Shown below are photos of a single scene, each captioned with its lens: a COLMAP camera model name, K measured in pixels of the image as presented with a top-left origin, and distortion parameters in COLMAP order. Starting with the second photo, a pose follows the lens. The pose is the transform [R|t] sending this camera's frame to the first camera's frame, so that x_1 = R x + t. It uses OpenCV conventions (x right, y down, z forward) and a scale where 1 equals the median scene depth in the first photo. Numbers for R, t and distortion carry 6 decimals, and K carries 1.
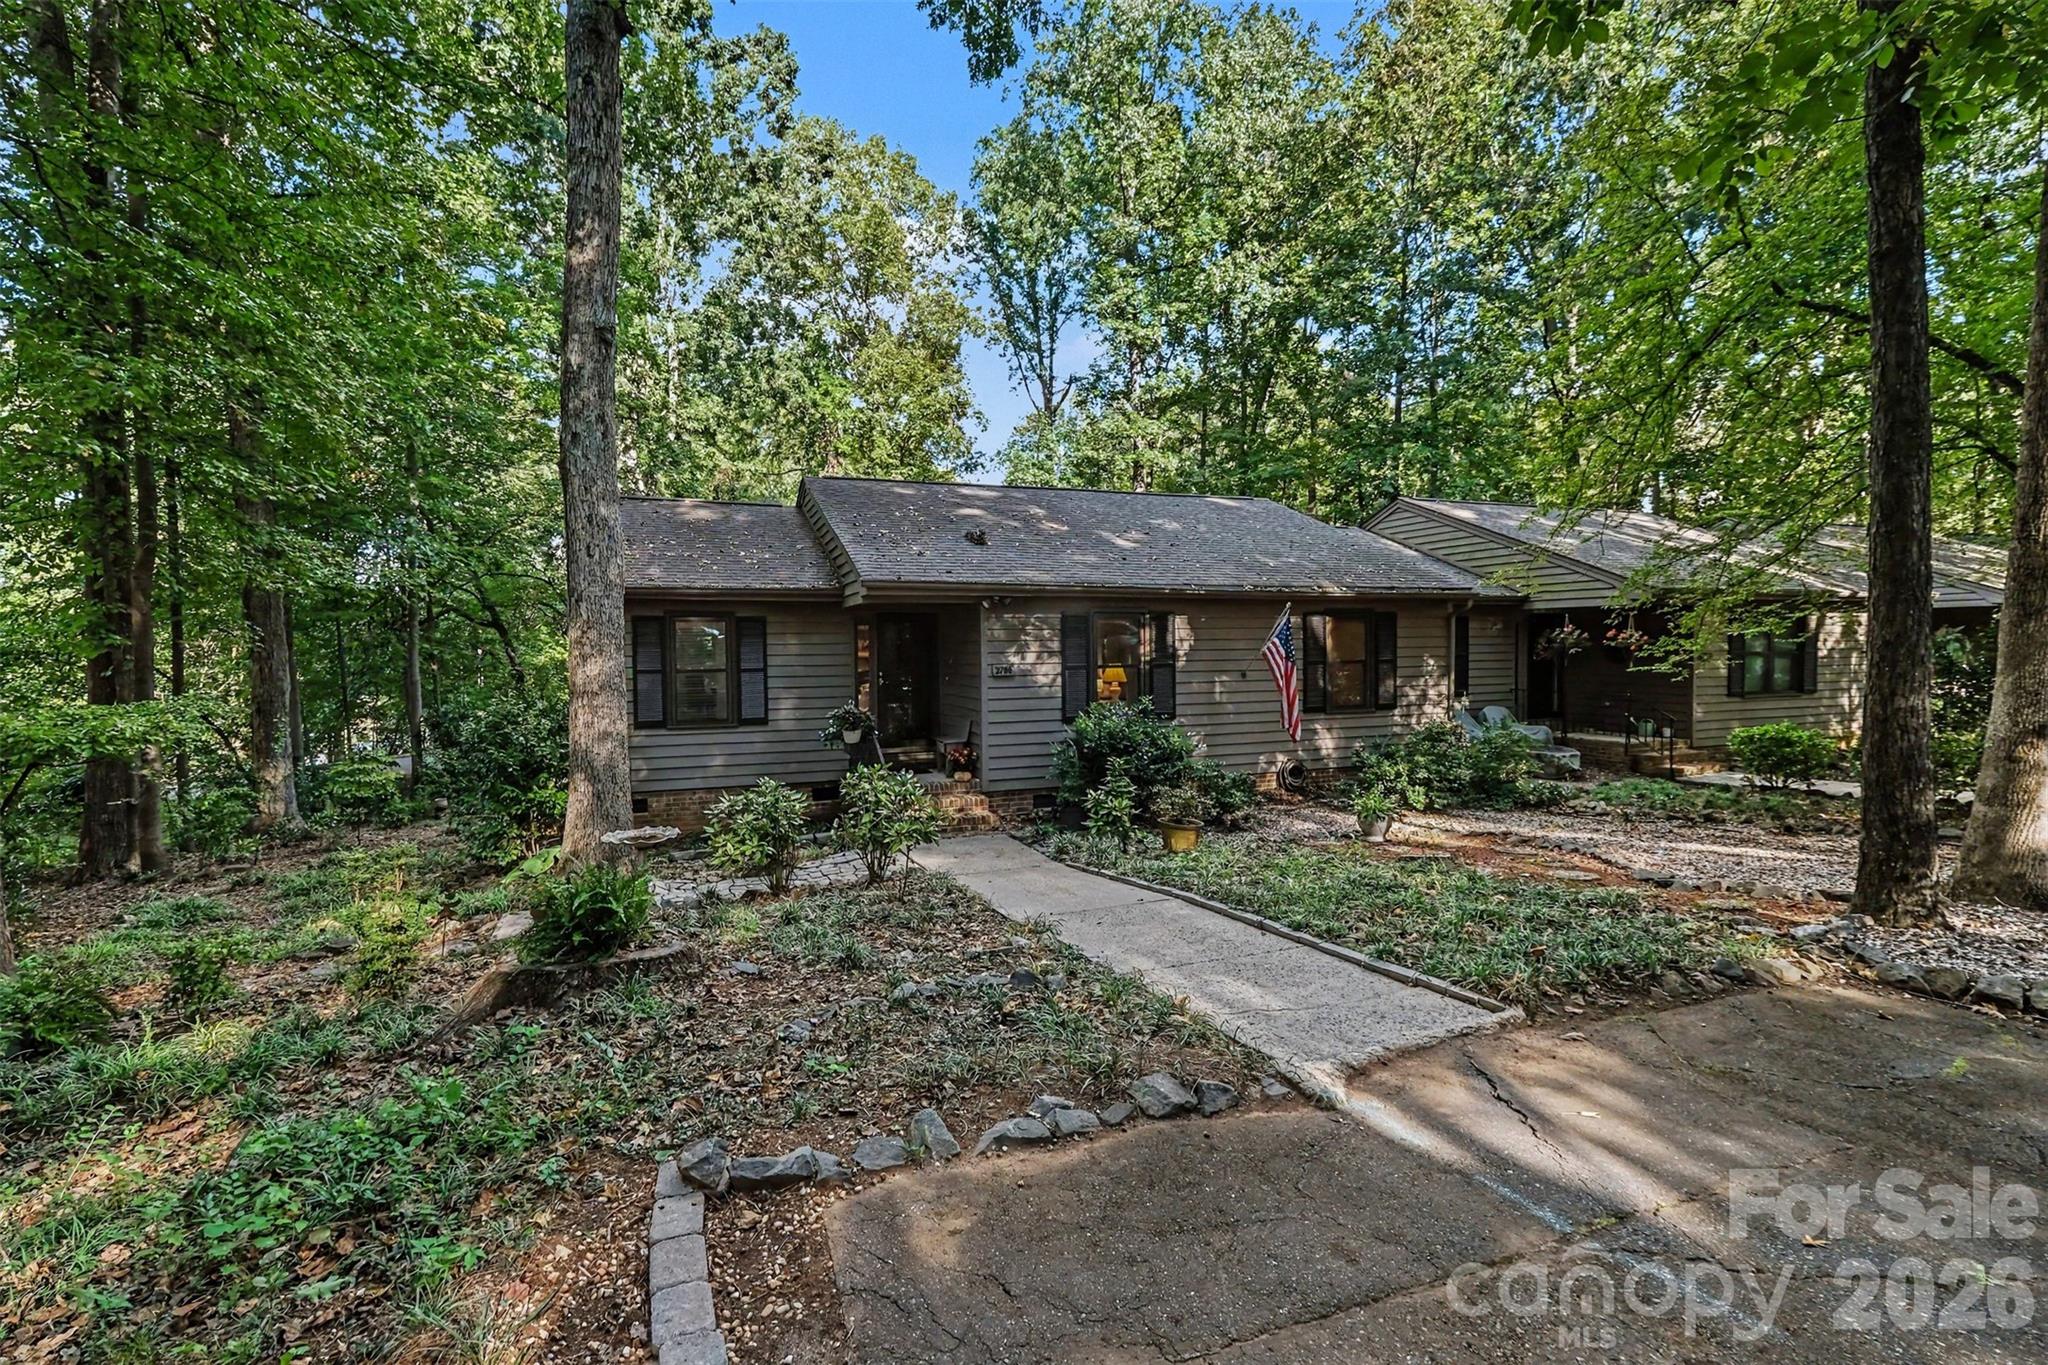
lens RADIAL K [[922.6, 0, 1016.4], [0, 922.6, 671.4], [0, 0, 1]] dist [-0.001815, -0.000594]
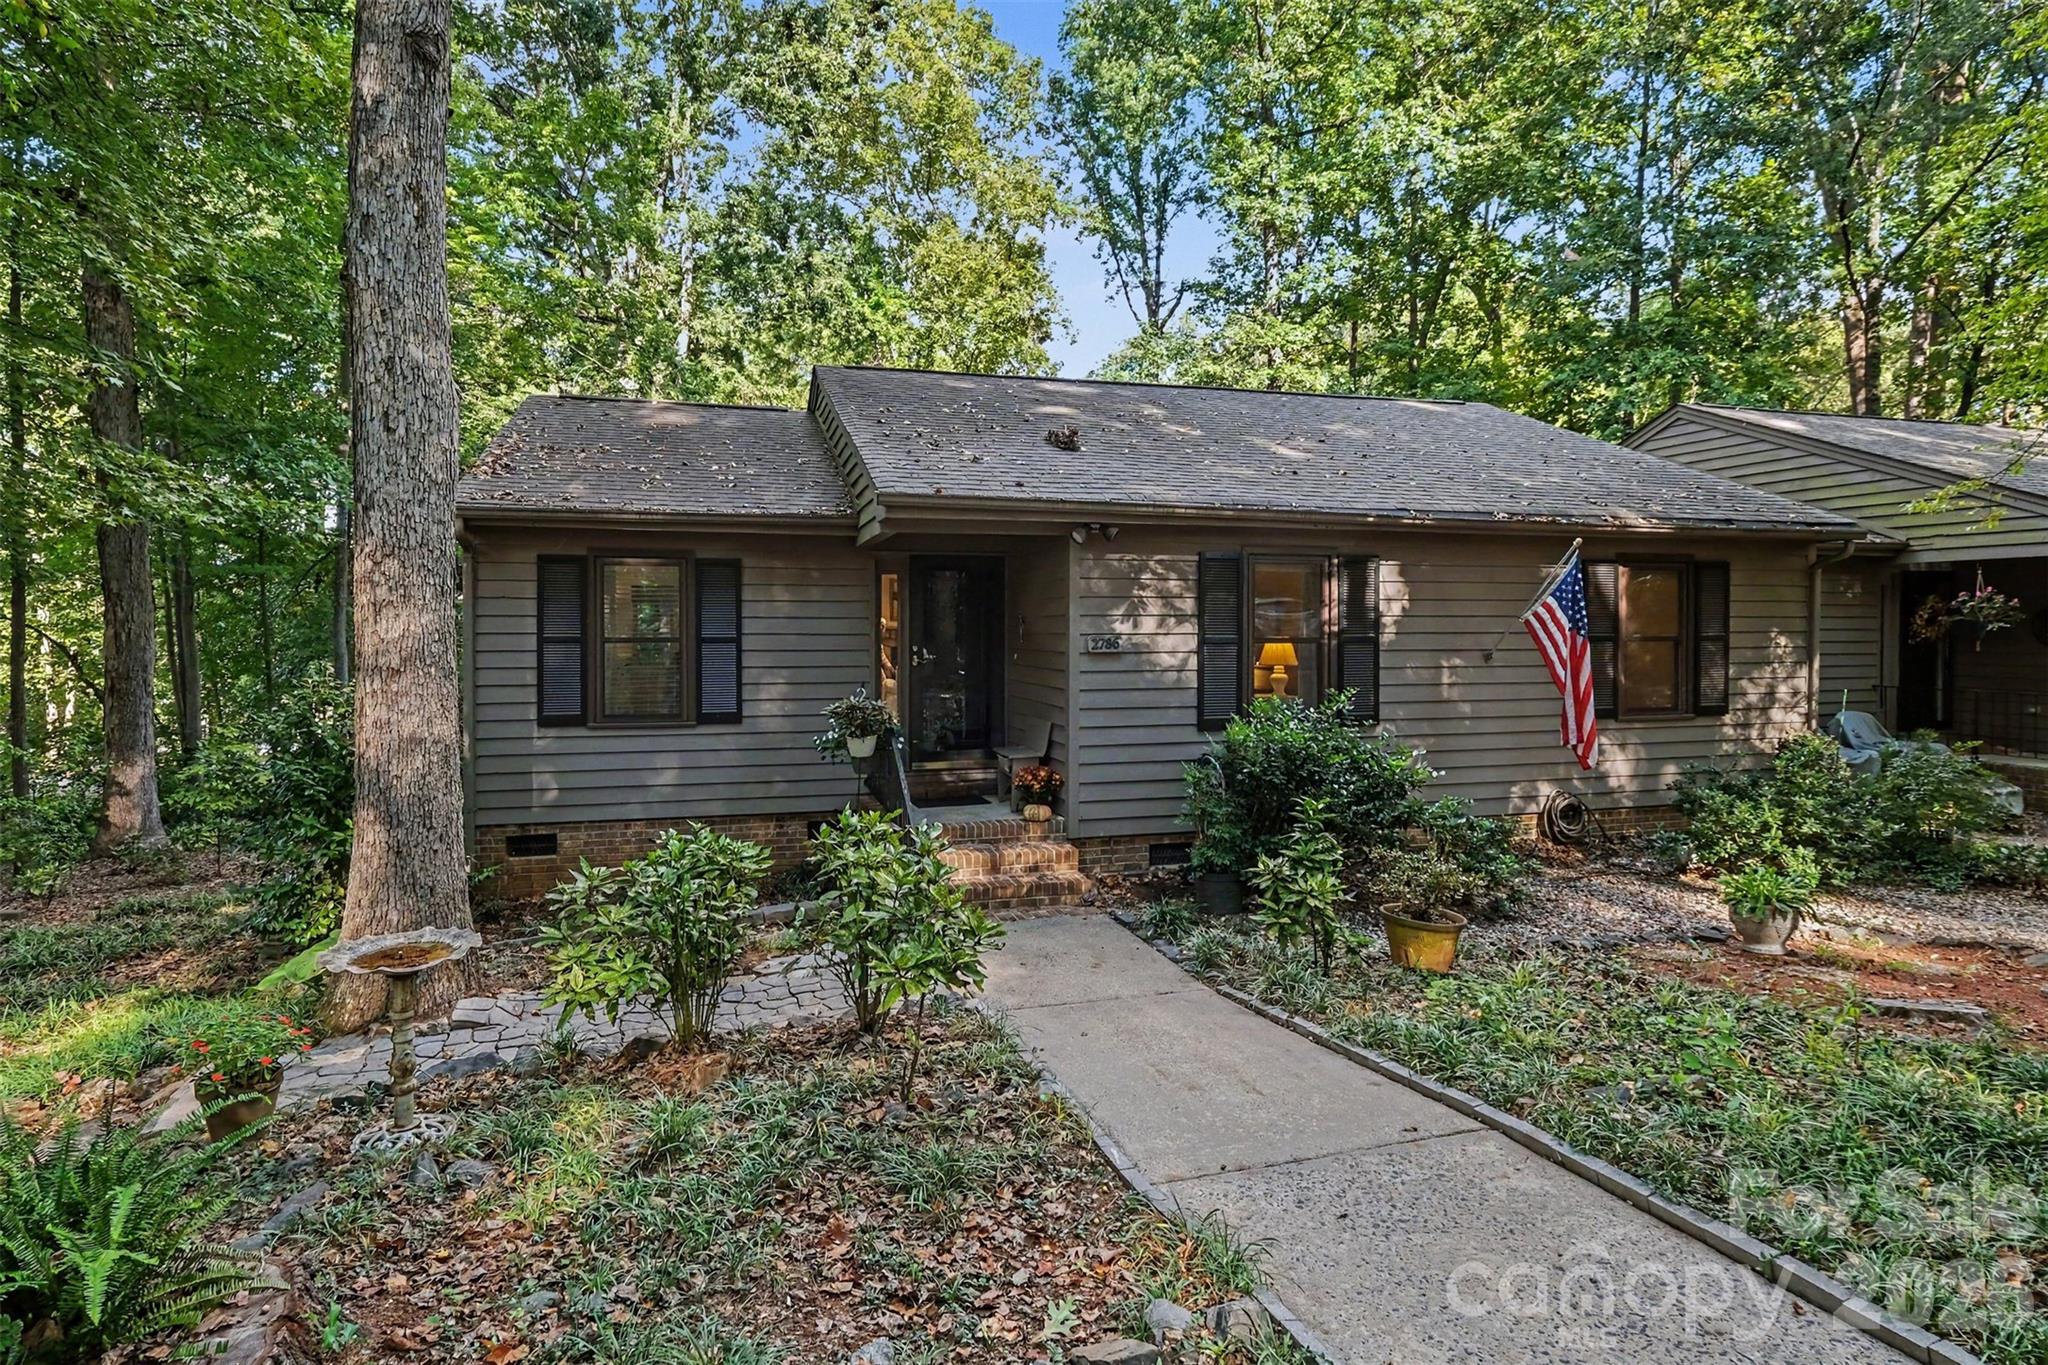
lens RADIAL K [[922.6, 0, 1016.4], [0, 922.6, 671.4], [0, 0, 1]] dist [-0.001815, -0.000594]
pose [[0.996103, 0.013543, -0.087153, -0.011400], [-0.012307, 0.999816, 0.014697, 0.005440], [0.087336, -0.013567, 0.996087, 0.223006]]
